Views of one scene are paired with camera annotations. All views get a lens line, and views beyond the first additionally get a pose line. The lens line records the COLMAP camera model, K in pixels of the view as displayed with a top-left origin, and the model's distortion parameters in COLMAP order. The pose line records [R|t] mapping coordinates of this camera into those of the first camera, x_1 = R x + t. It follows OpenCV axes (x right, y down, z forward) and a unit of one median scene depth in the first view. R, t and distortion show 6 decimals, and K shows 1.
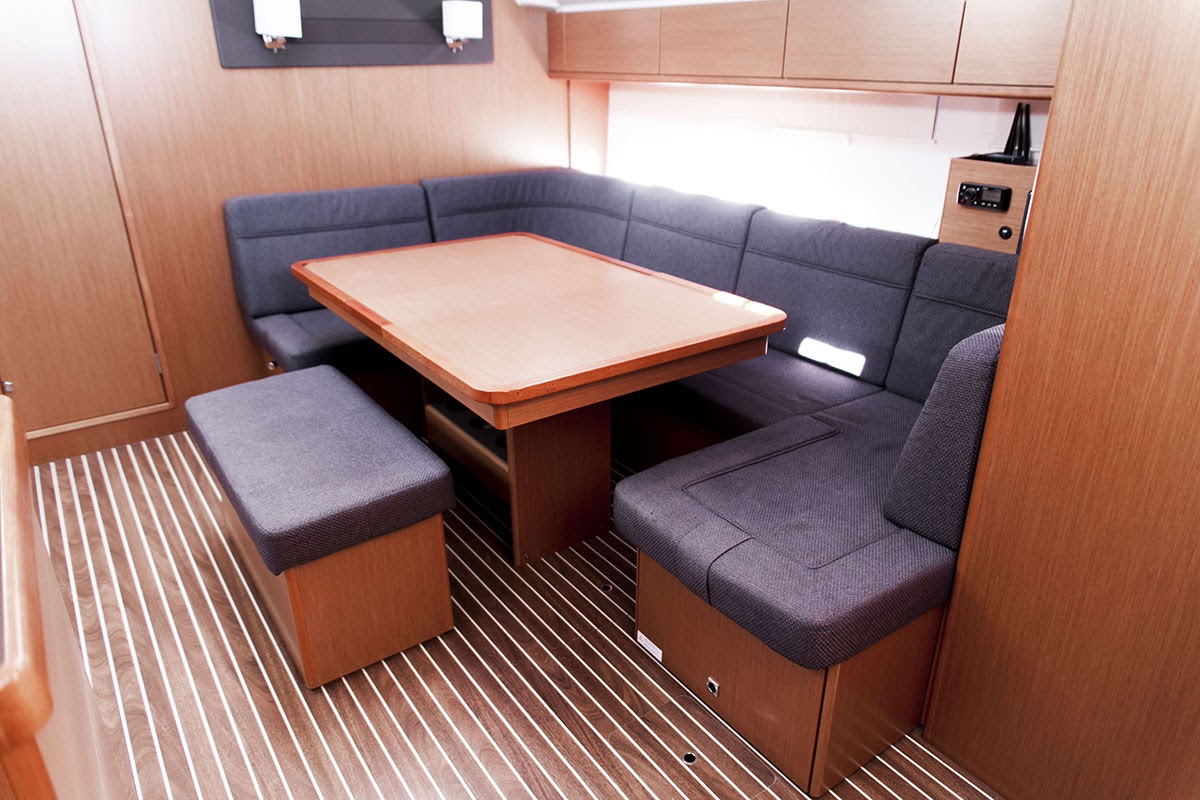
lens RADIAL K [[805.6, 0, 594.1], [0, 805.6, 399.9], [0, 0, 1]] dist [0.002792, -0.003965]
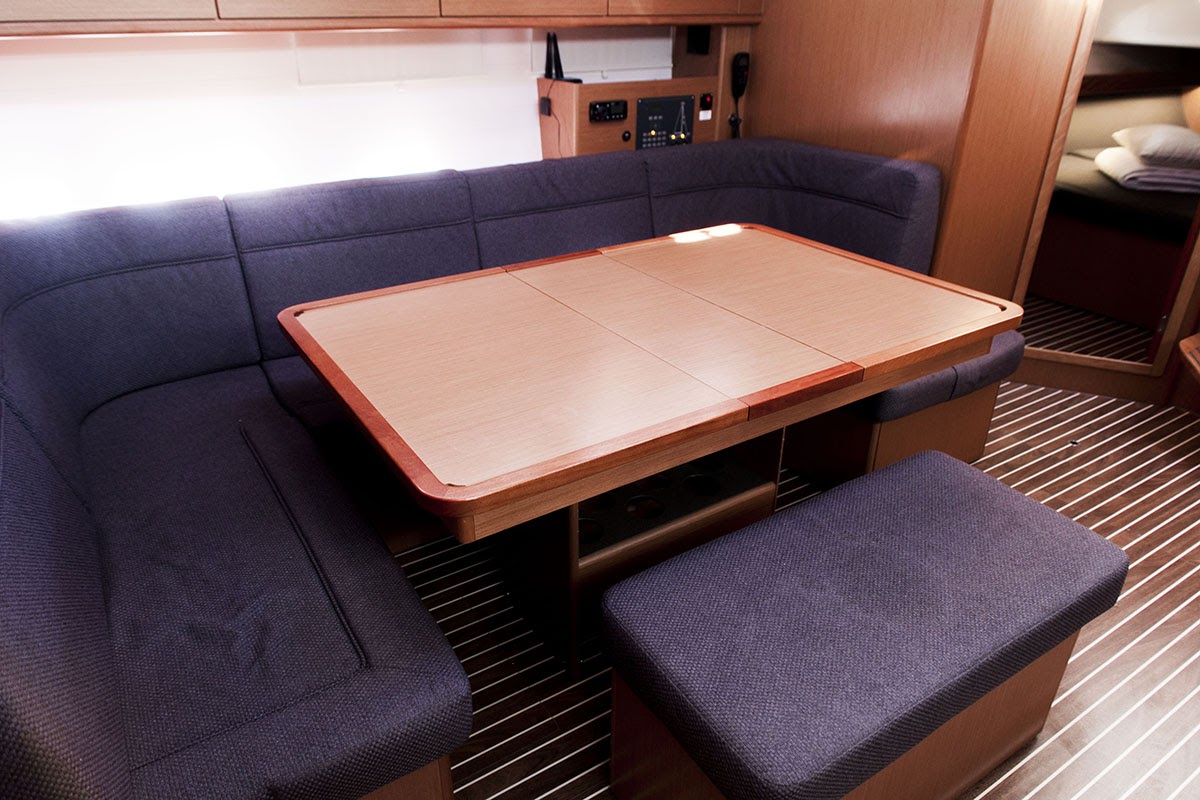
lens RADIAL K [[805.6, 0, 594.1], [0, 805.6, 399.9], [0, 0, 1]] dist [0.002792, -0.003965]
pose [[0.034114, -0.448233, 0.893266, -0.766002], [0.388984, 0.829265, 0.401262, -0.372885], [-0.920613, 0.333778, 0.202645, 0.886068]]
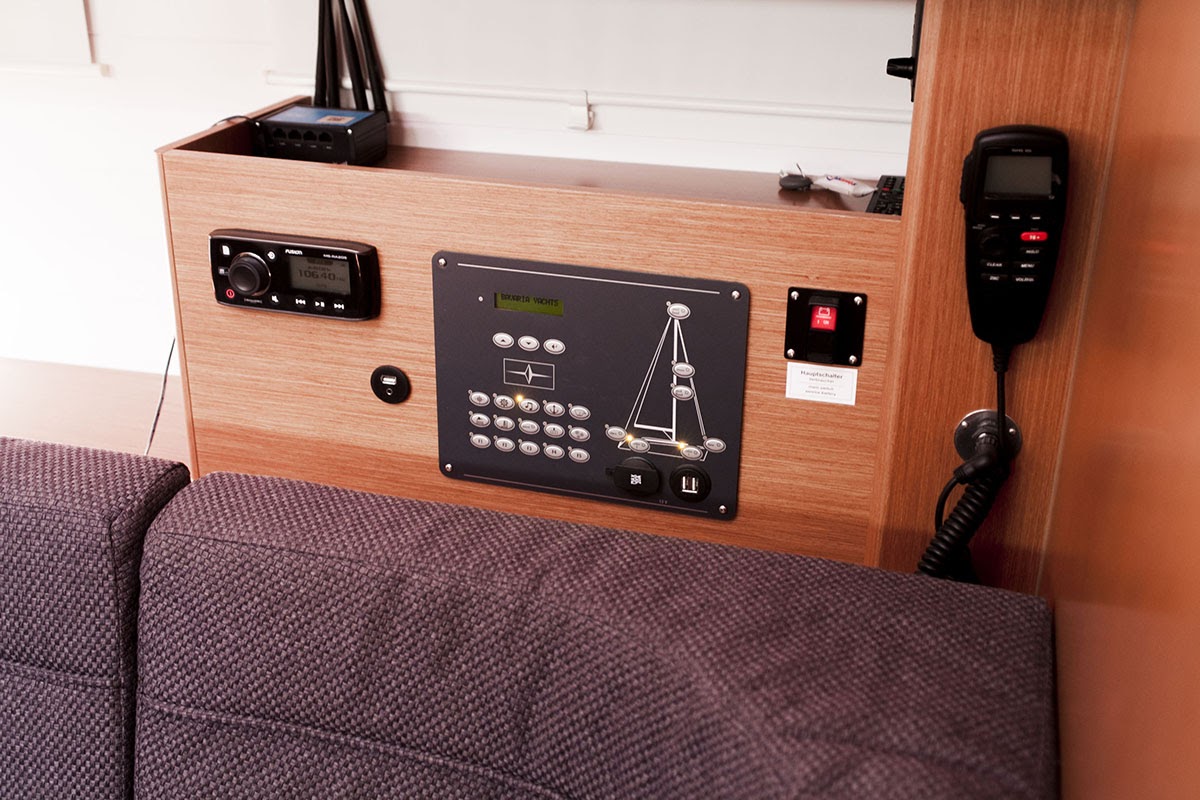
lens RADIAL K [[1359.4, 0, 600.0], [0, 1359.4, 400.0], [0, 0, 1]] dist [-0.004044, -0.003825]
pose [[0.782472, -0.234572, 0.576813, 0.264819], [0.232391, 0.969410, 0.078981, -0.213616], [-0.577695, 0.072246, 0.813049, 0.518780]]
